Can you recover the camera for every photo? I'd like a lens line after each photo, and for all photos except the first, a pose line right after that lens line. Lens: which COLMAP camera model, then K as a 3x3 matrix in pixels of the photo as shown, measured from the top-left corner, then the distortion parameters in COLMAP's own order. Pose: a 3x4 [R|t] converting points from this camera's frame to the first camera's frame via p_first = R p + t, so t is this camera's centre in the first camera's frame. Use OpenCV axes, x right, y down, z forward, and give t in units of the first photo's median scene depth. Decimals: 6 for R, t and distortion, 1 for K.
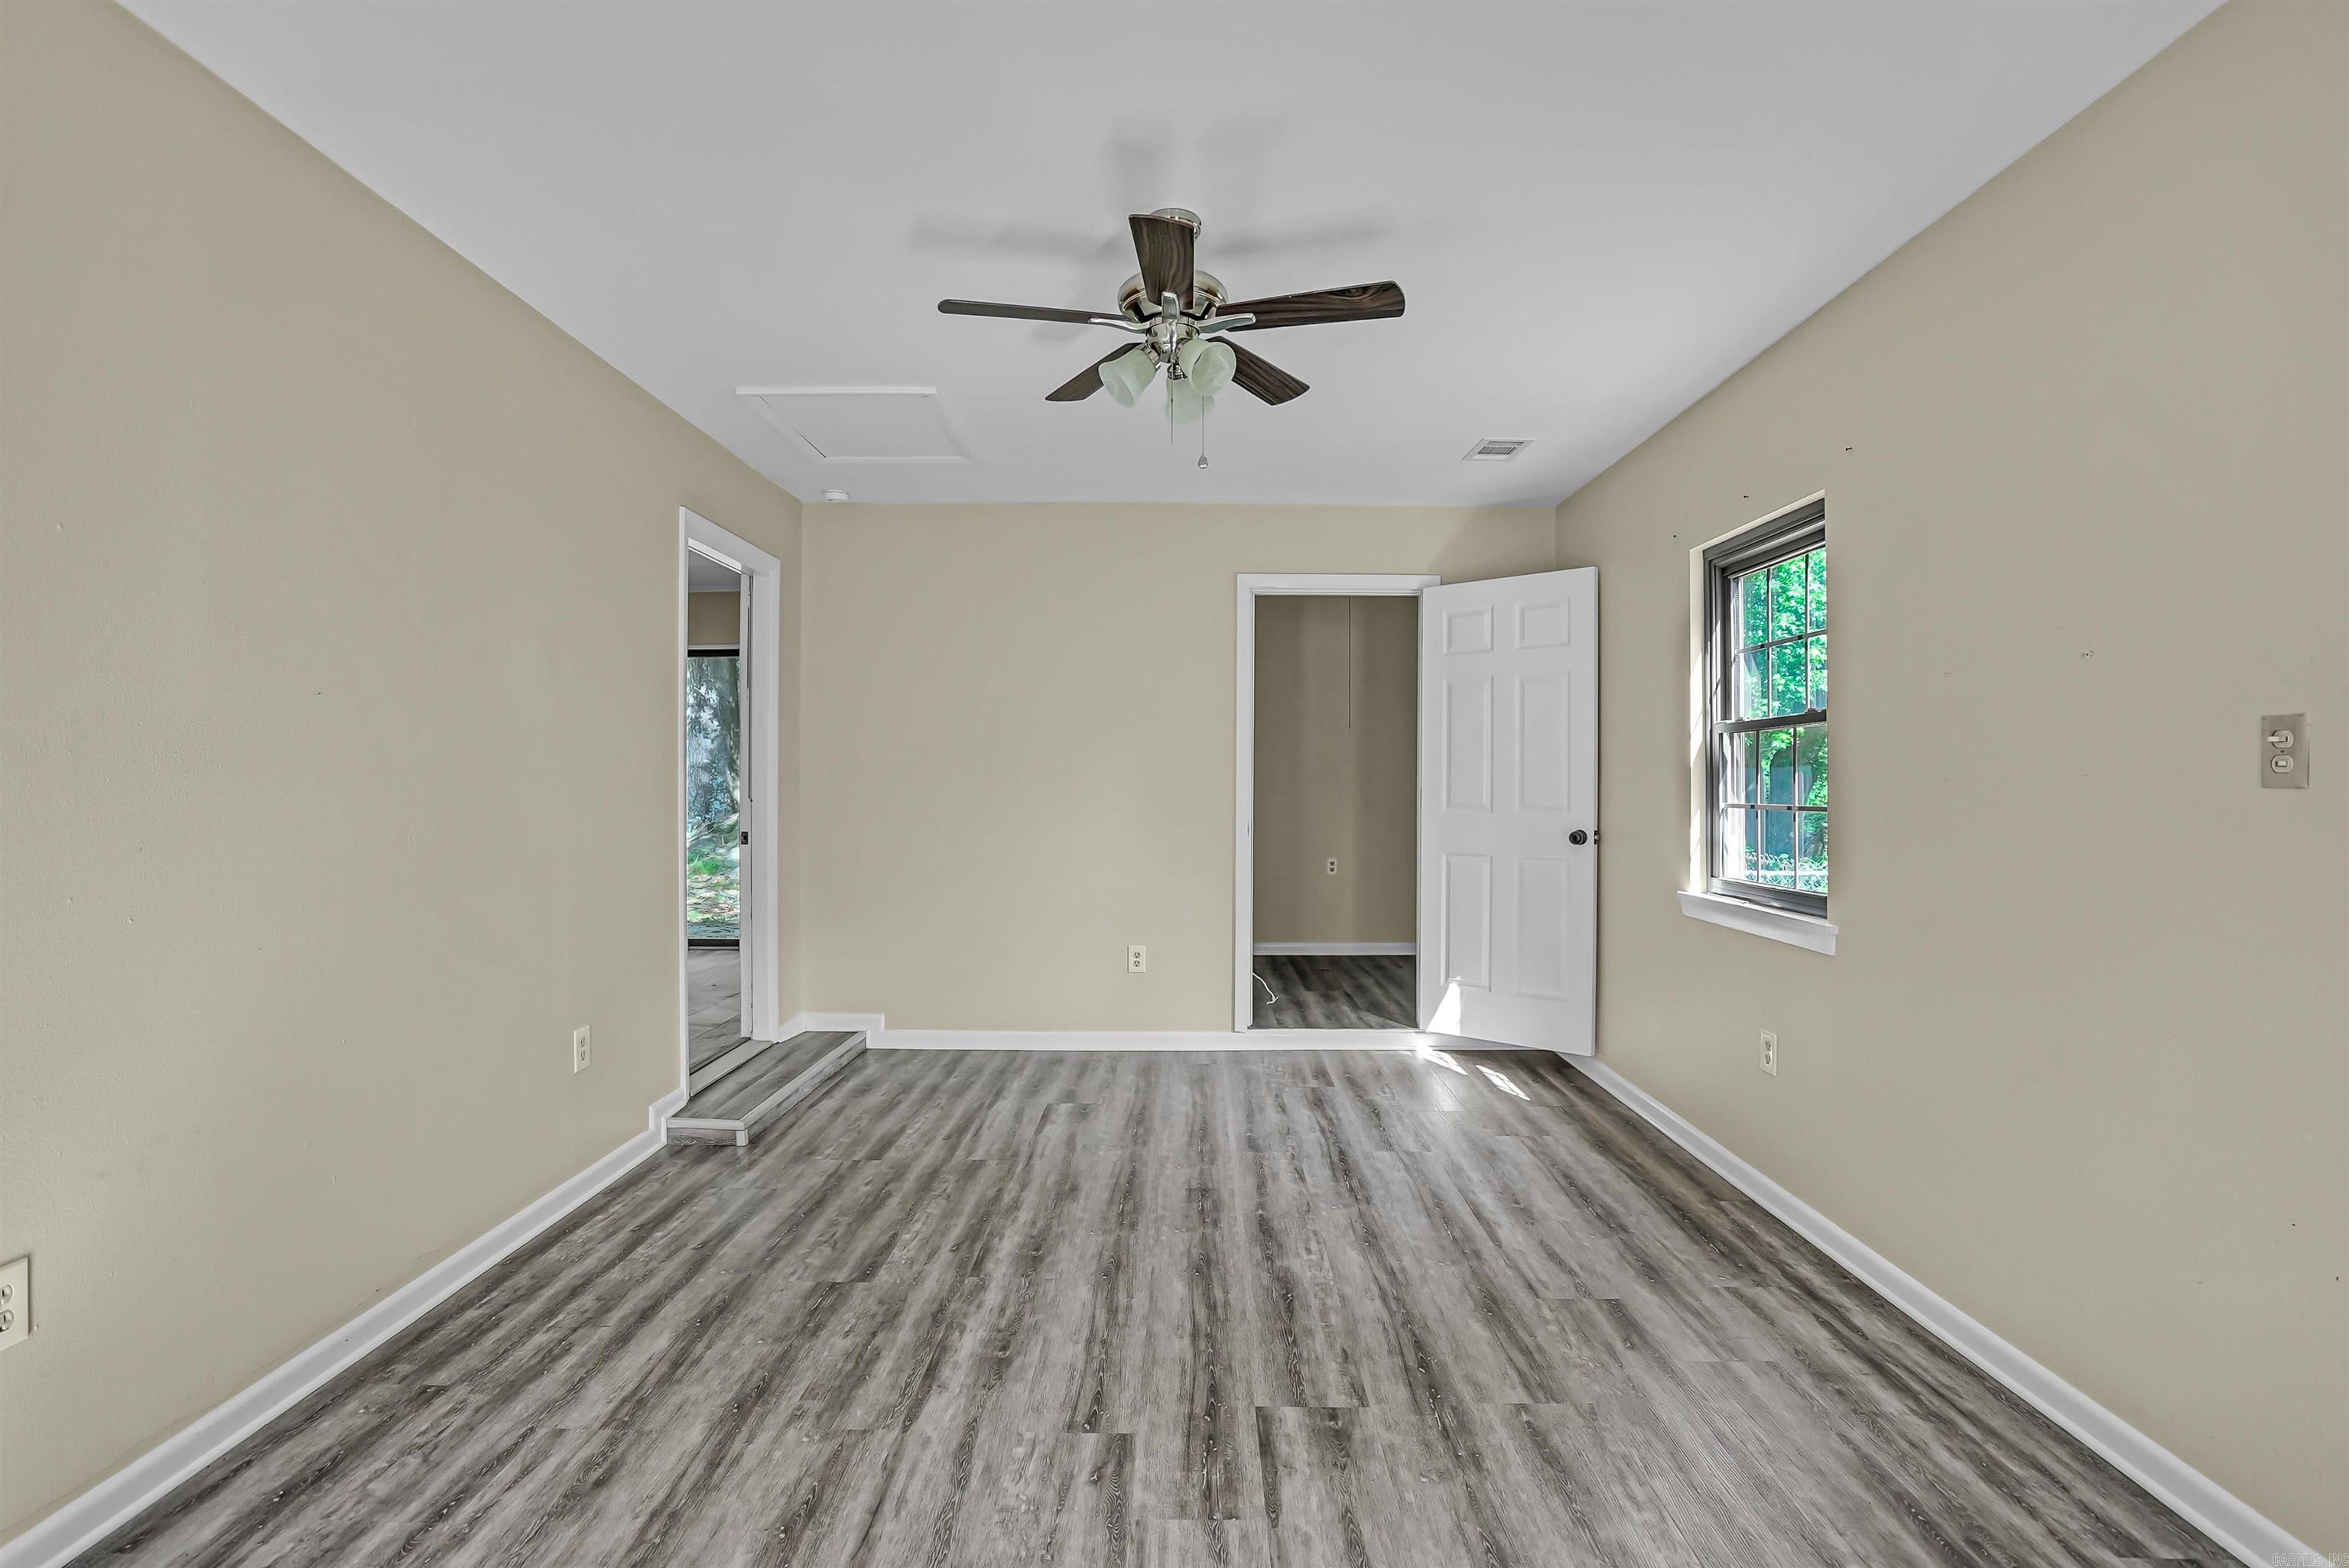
lens RADIAL K [[1253.6, 0, 1170.2], [0, 1253.6, 778.9], [0, 0, 1]] dist [-0.056721, 0.035727]
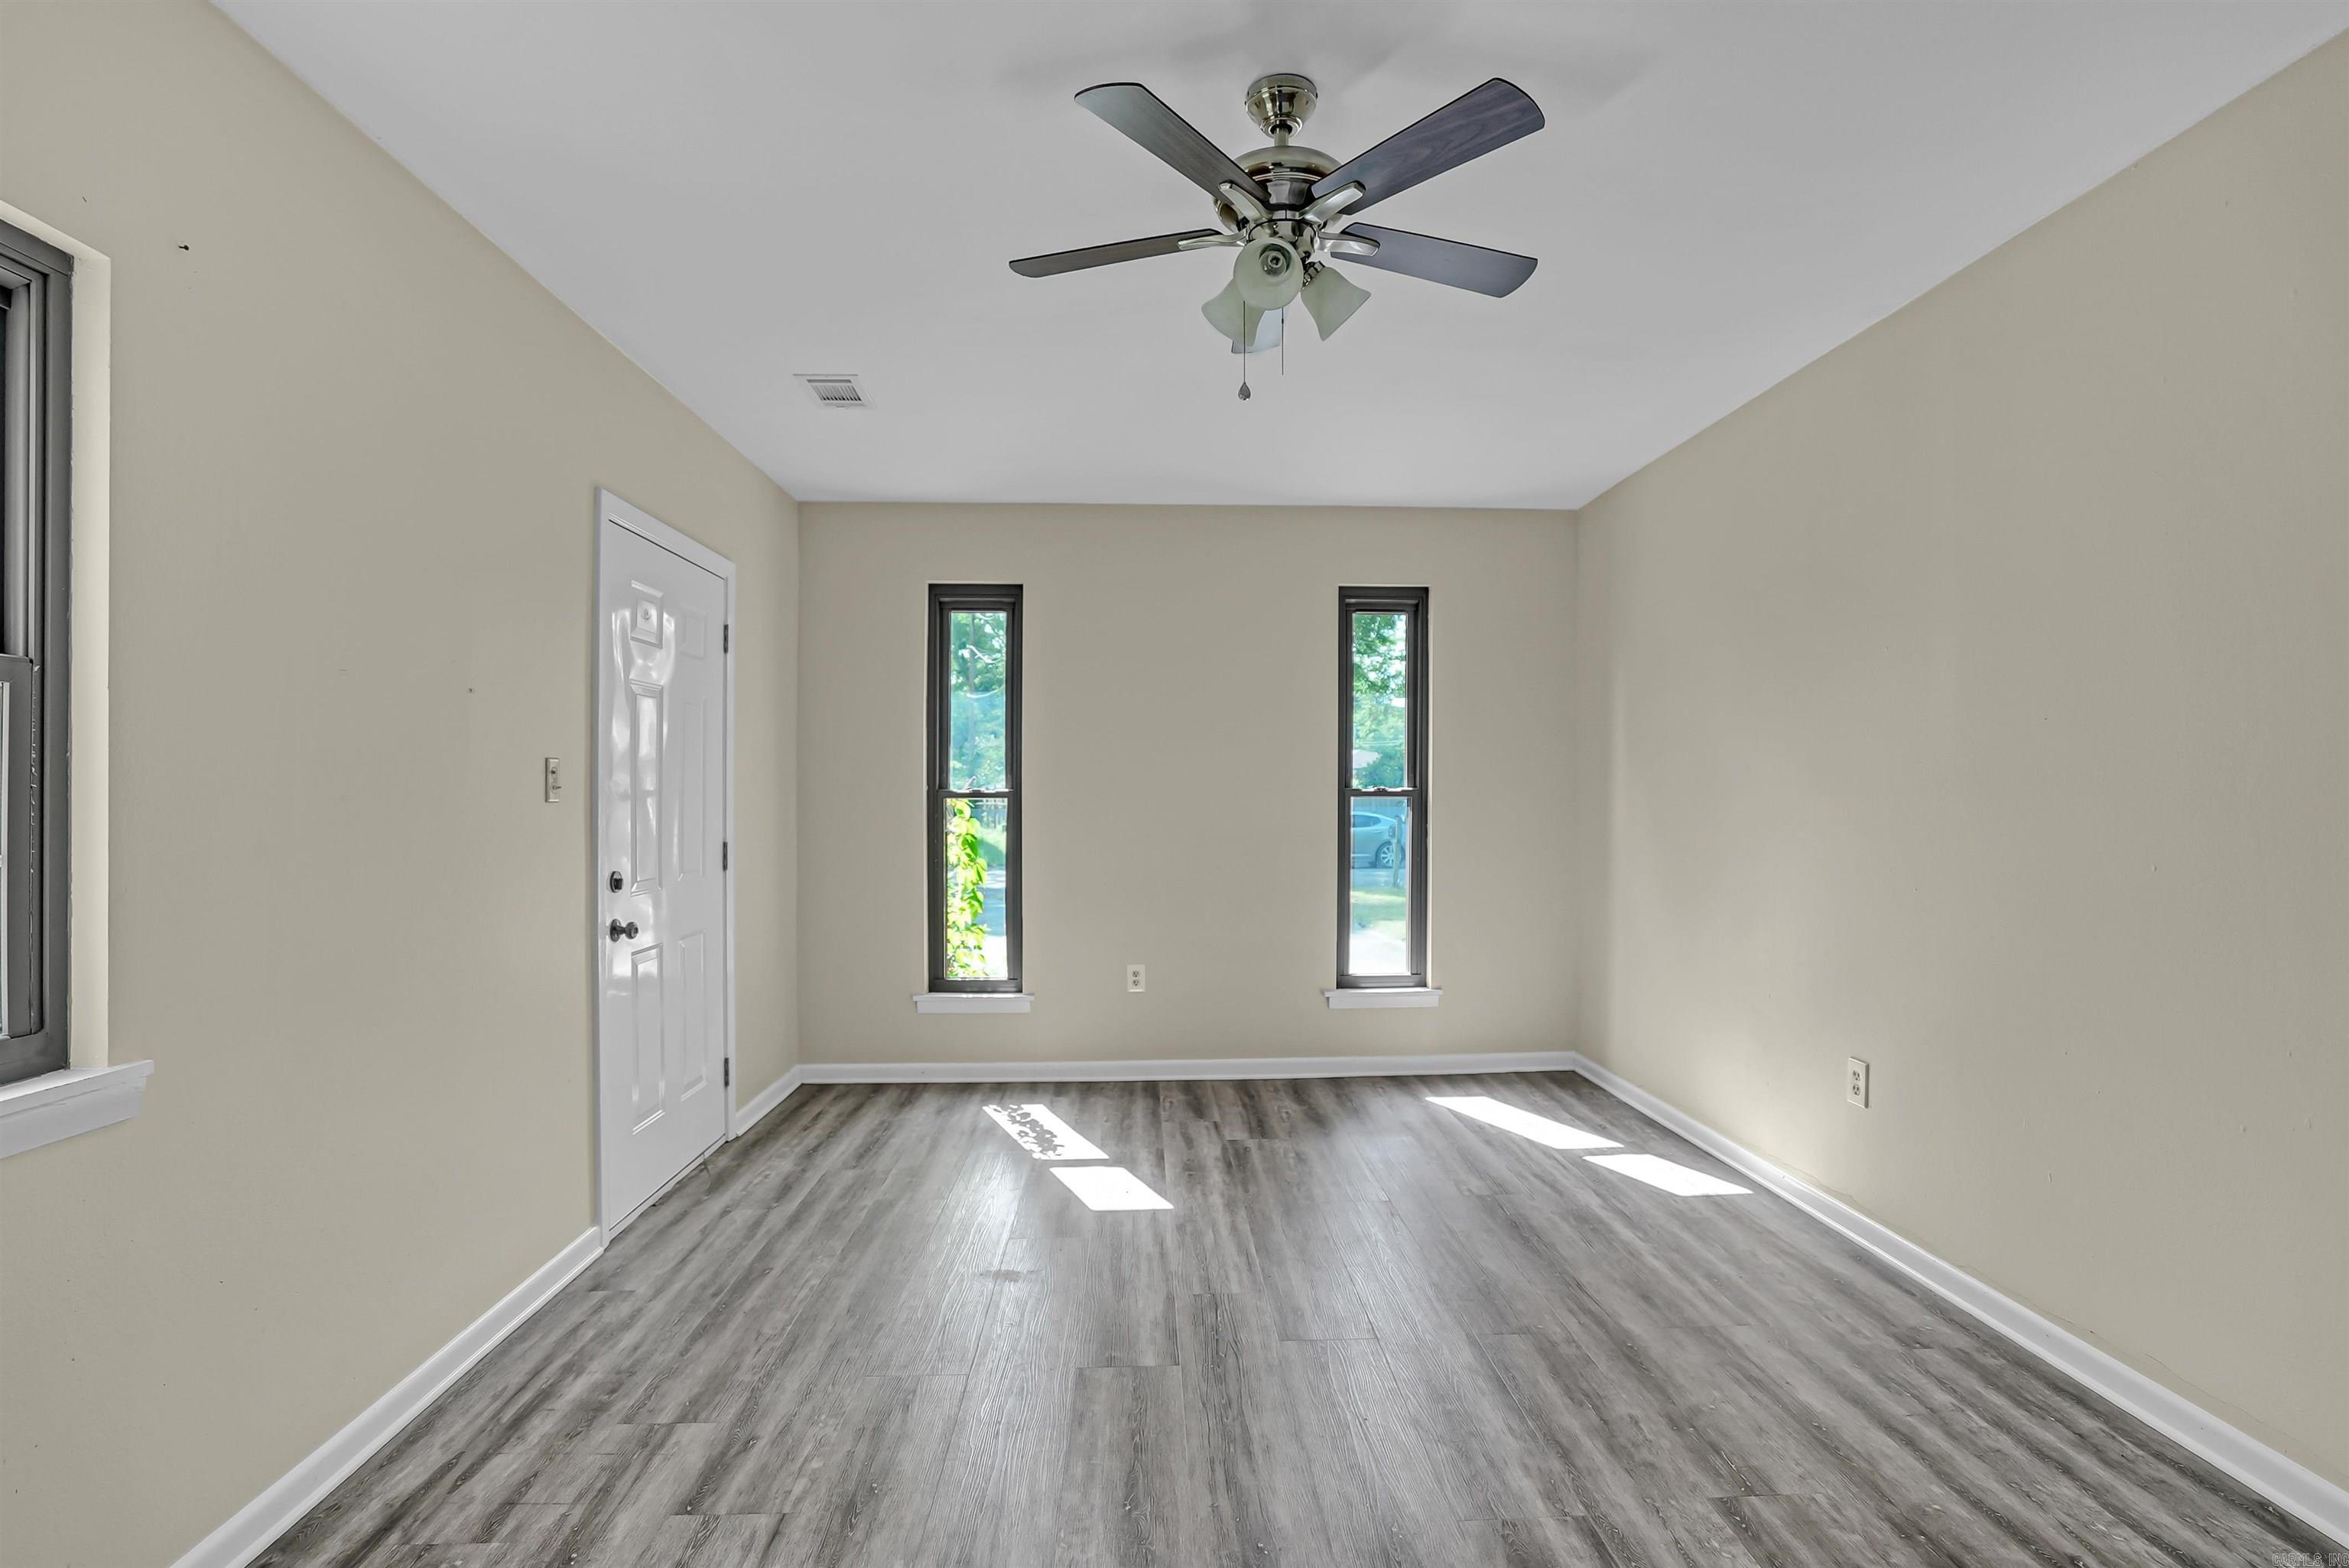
lens RADIAL K [[1163.2, 0, 1183.4], [0, 1163.2, 751.8], [0, 0, 1]] dist [-0.001310, 0.000578]
pose [[-0.998563, -0.002885, -0.053512, 0.112329], [-0.000878, 0.999296, -0.037502, -0.001131], [0.053583, -0.037401, -0.997863, 1.884019]]
